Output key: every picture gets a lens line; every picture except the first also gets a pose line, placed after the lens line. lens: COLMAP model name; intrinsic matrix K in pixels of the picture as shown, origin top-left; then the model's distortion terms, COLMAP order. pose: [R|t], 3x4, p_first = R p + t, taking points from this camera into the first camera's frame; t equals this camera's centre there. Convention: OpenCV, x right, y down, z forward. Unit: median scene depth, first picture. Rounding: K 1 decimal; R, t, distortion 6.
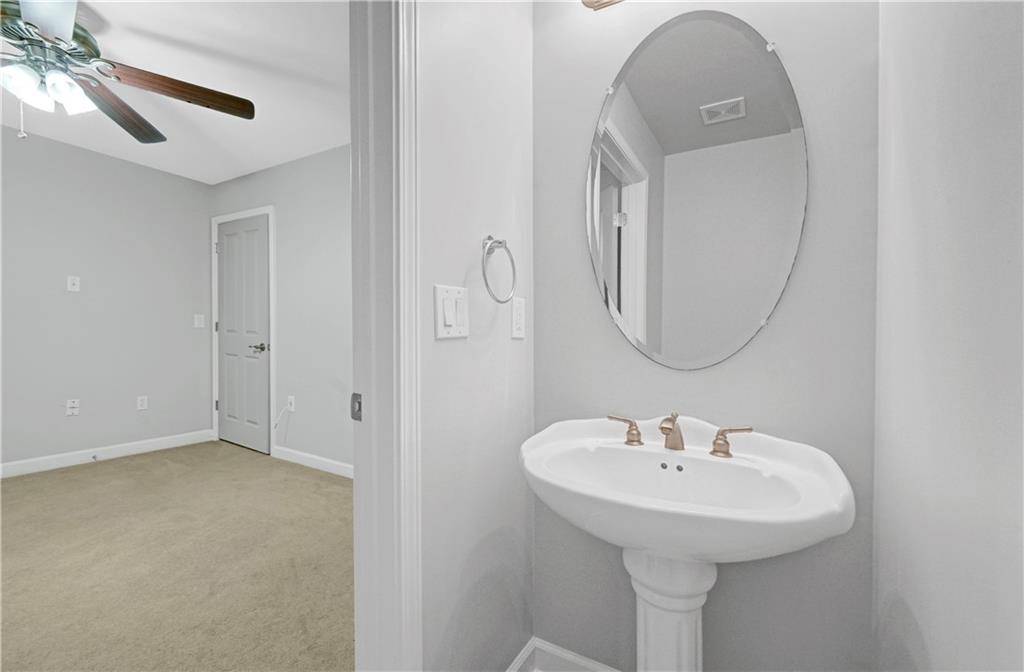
lens RADIAL K [[436.3, 0, 513.2], [0, 436.3, 335.7], [0, 0, 1]] dist [0.001469, 0.000099]
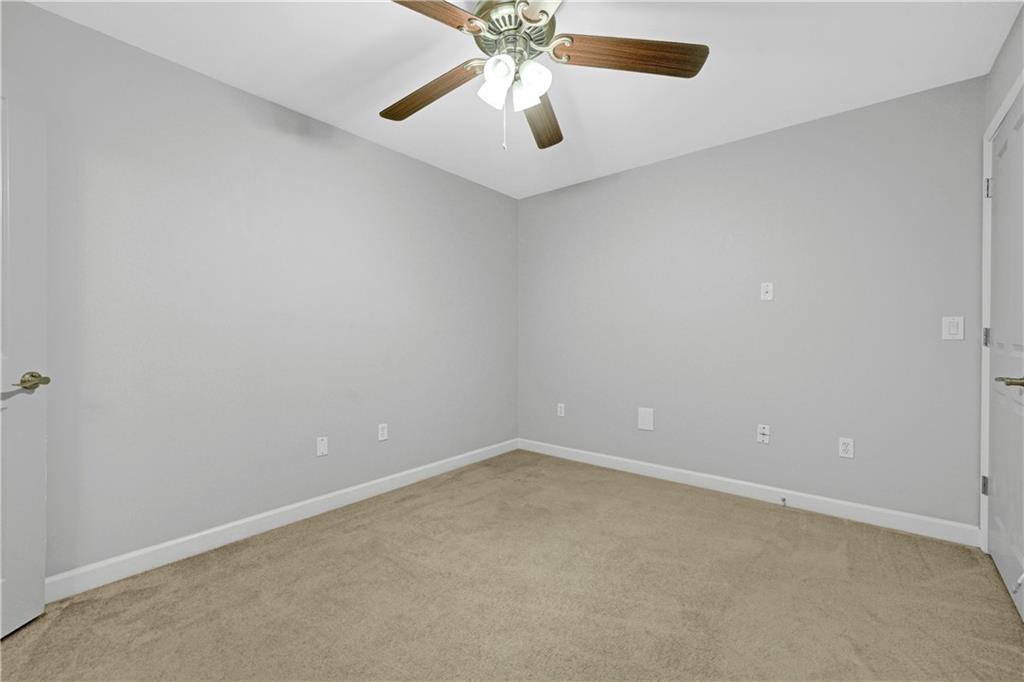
lens RADIAL K [[412.5, 0, 511.5], [0, 412.5, 347.4], [0, 0, 1]] dist [-0.008582, -0.000125]
pose [[-0.185088, -0.008895, -0.982682, -0.110218], [-0.018807, 0.999808, -0.005507, 0.006078], [0.982542, 0.017462, -0.185220, 0.651715]]
